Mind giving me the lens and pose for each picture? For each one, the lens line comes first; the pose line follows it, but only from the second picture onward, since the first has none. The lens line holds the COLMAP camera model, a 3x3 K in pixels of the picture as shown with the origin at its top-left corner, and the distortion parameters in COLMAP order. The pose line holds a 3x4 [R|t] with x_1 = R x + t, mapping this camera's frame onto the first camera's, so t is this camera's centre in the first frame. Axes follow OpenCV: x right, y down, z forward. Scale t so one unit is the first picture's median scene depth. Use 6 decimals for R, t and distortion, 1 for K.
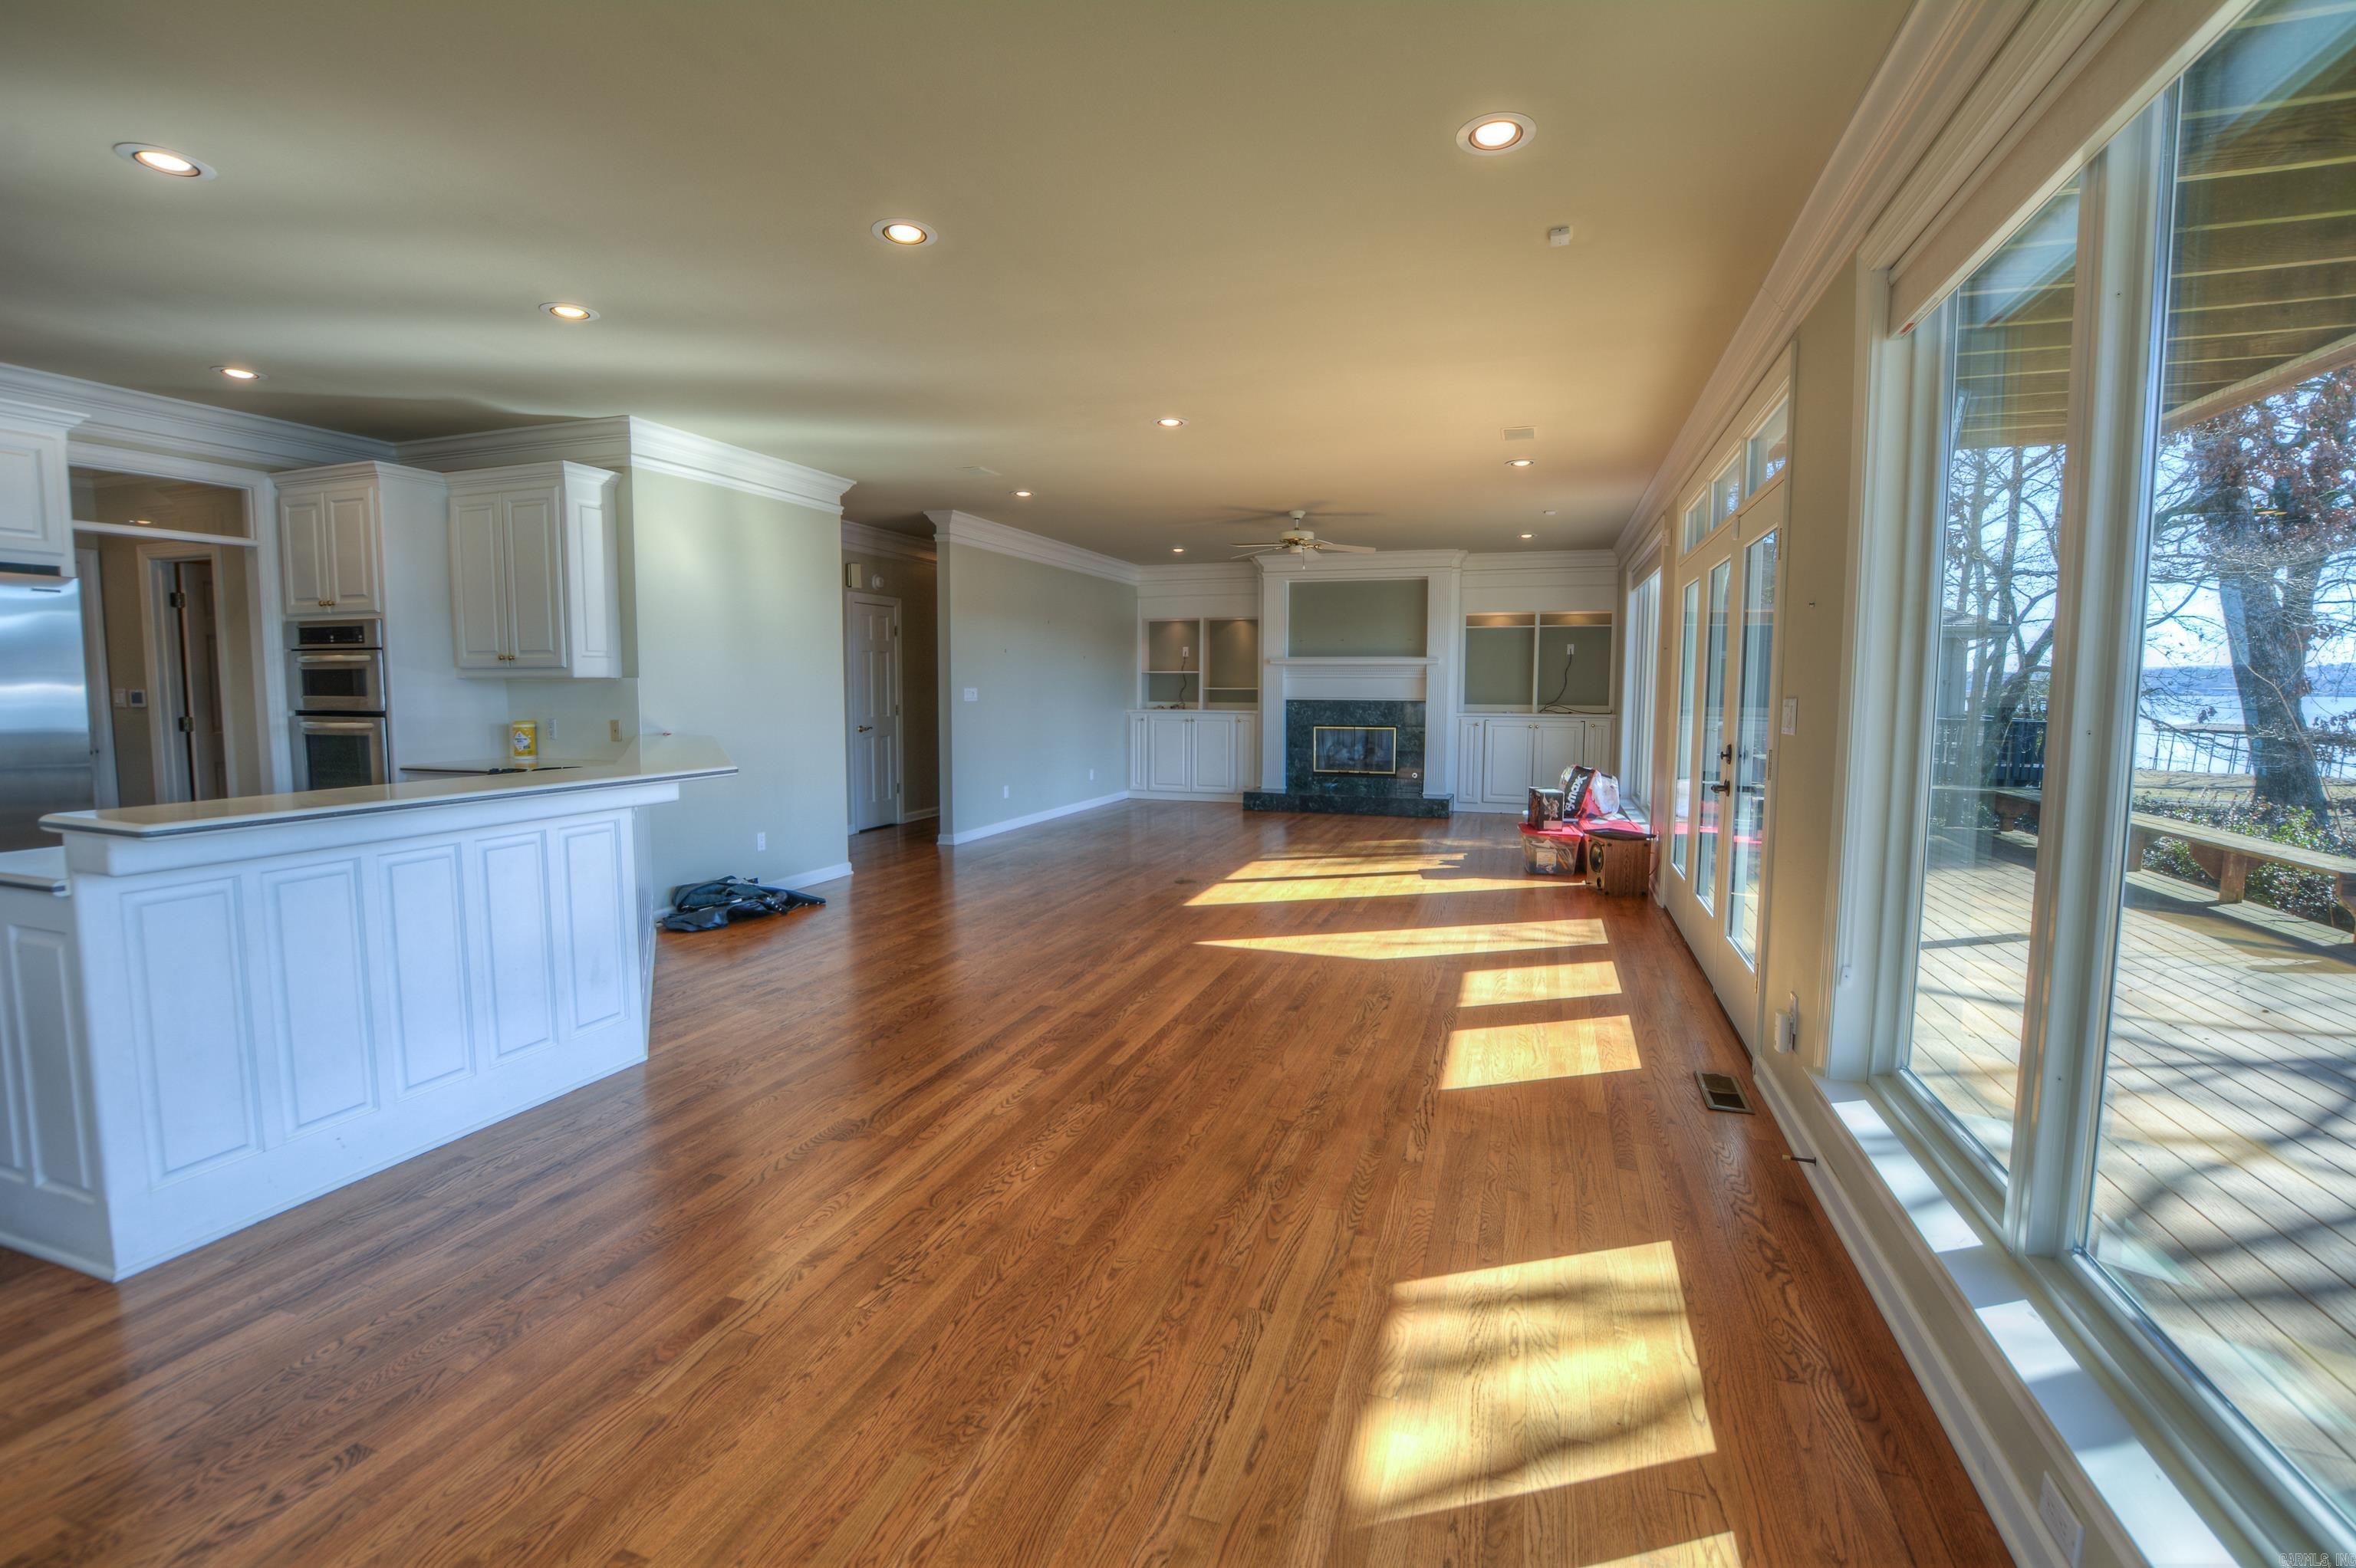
lens RADIAL K [[1057.2, 0, 1173.6], [0, 1057.2, 776.8], [0, 0, 1]] dist [-0.021421, 0.000794]
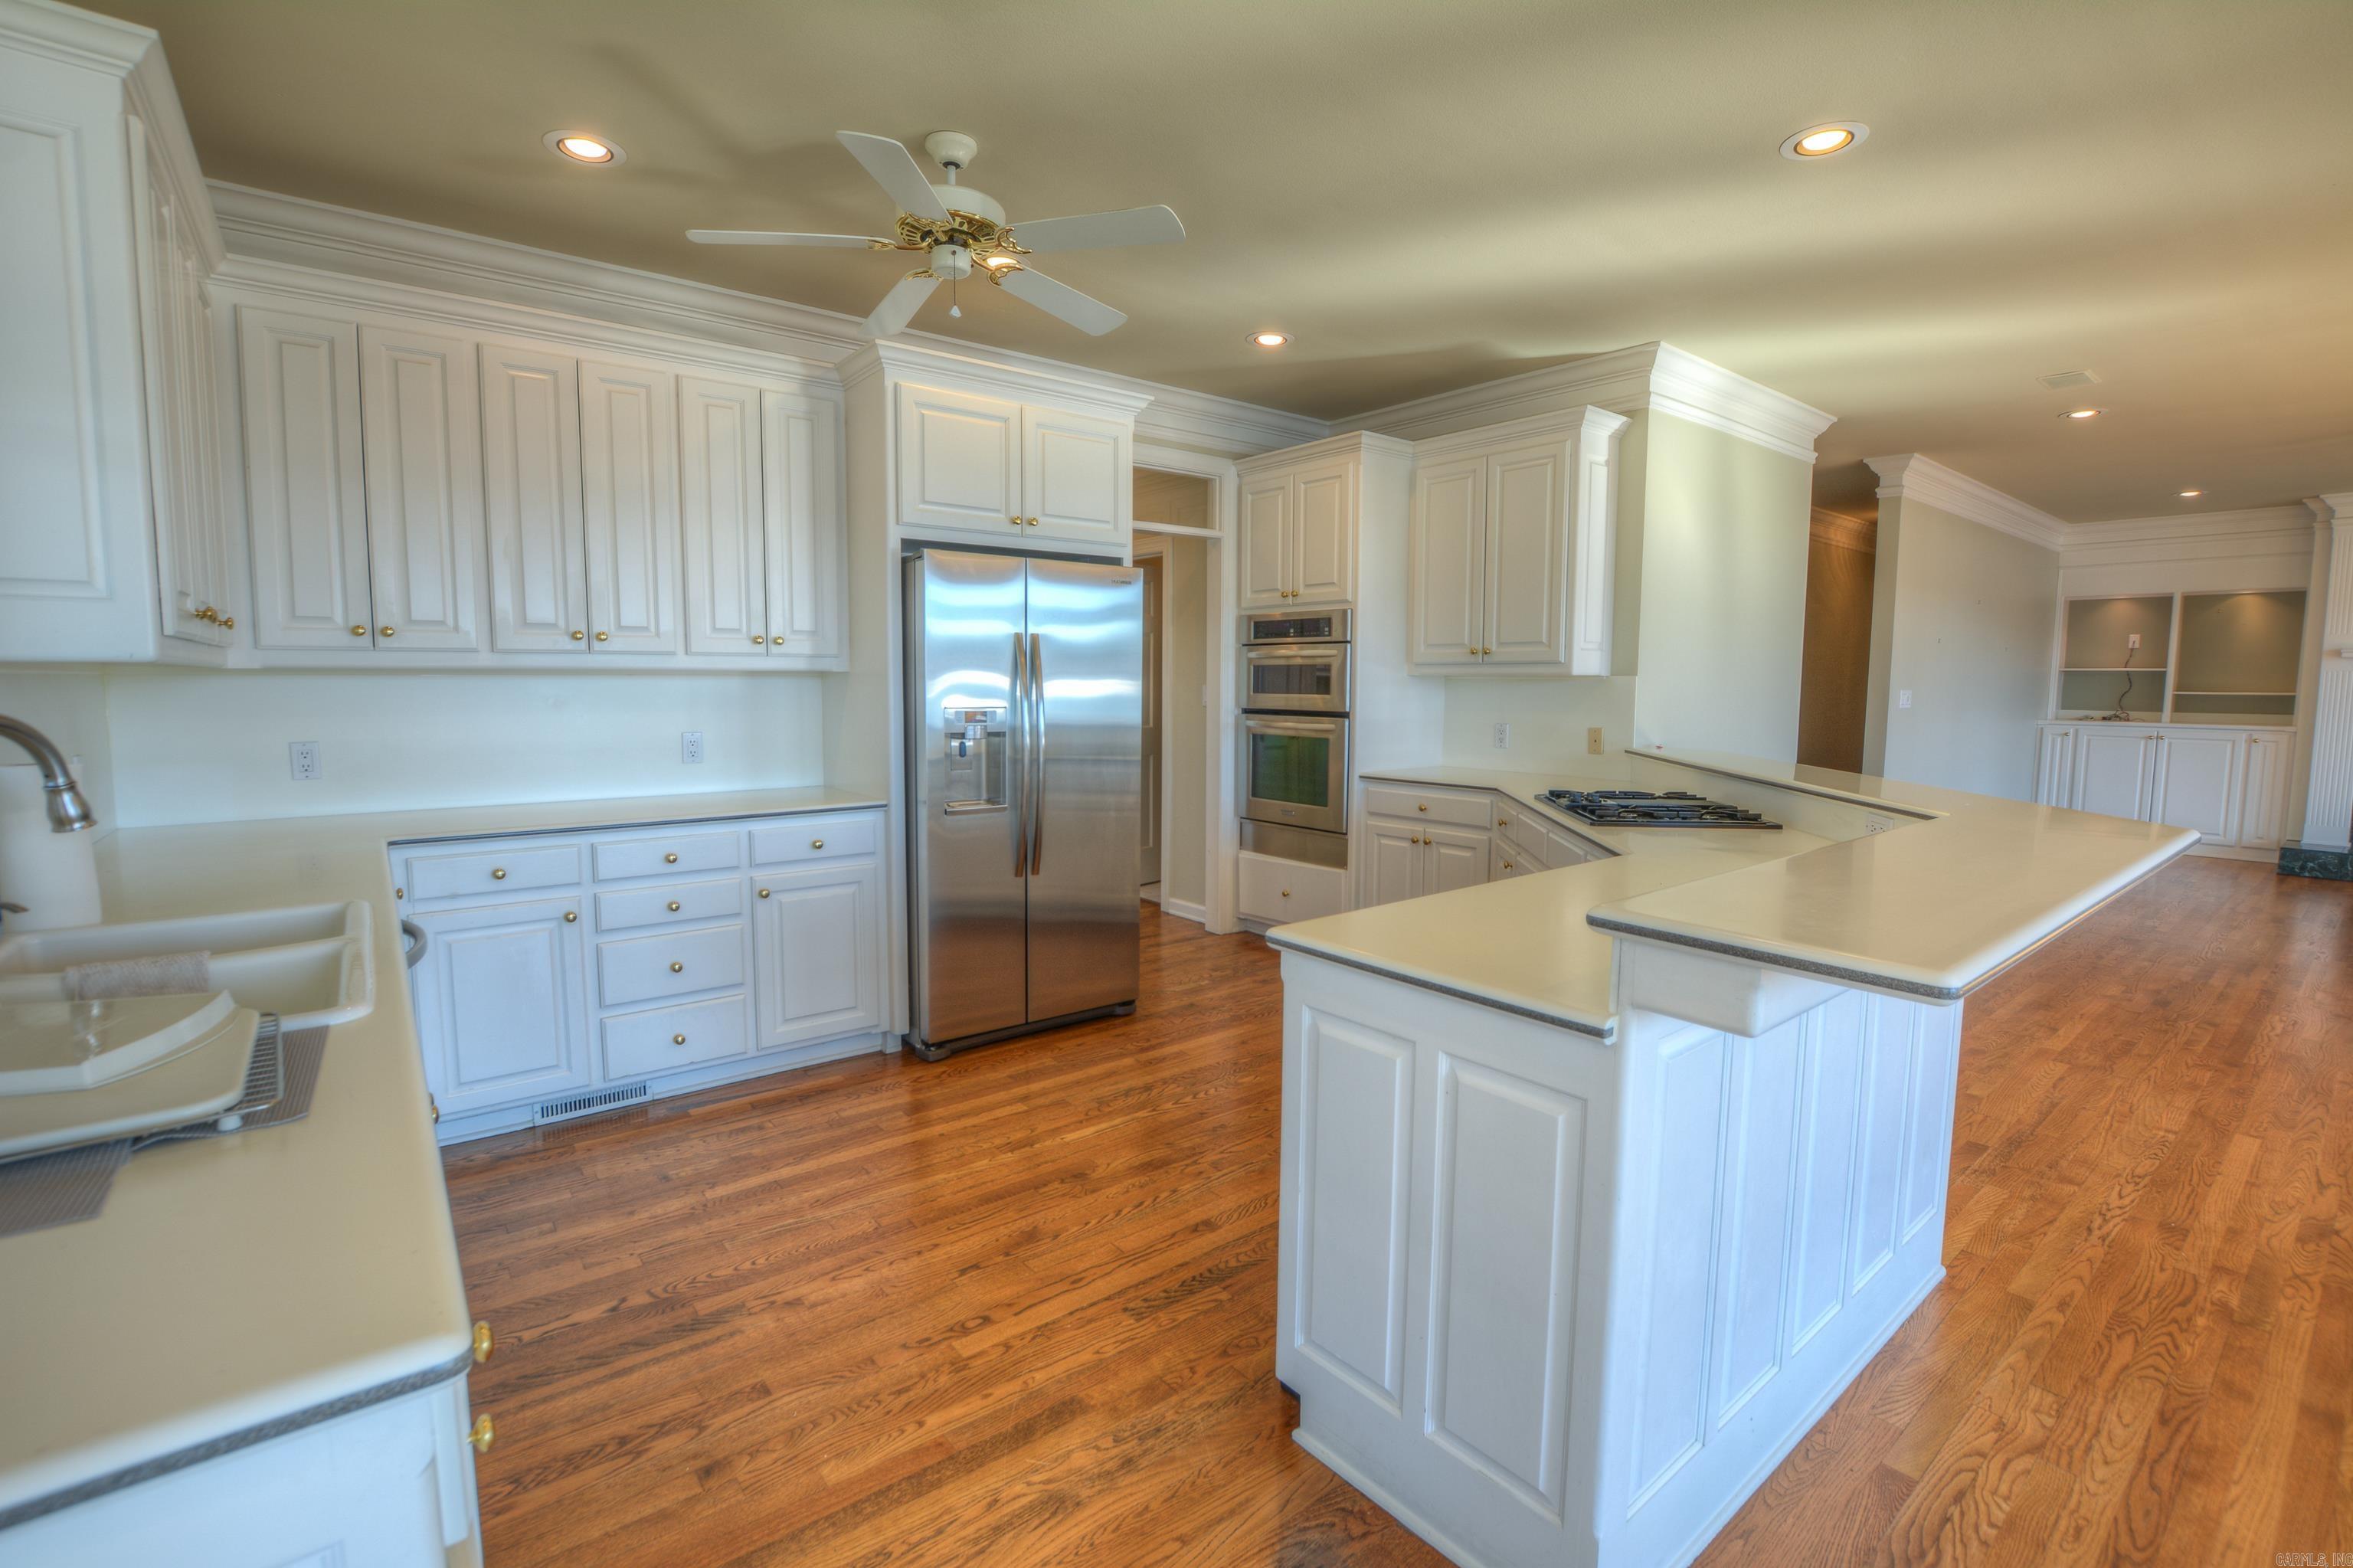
lens RADIAL K [[1056.0, 0, 1172.1], [0, 1056.0, 776.8], [0, 0, 1]] dist [-0.021421, 0.000794]
pose [[0.852666, 0.049778, -0.520080, -0.400029], [-0.048470, 0.998695, 0.016122, -0.014092], [0.520203, 0.011462, 0.853965, 0.143595]]
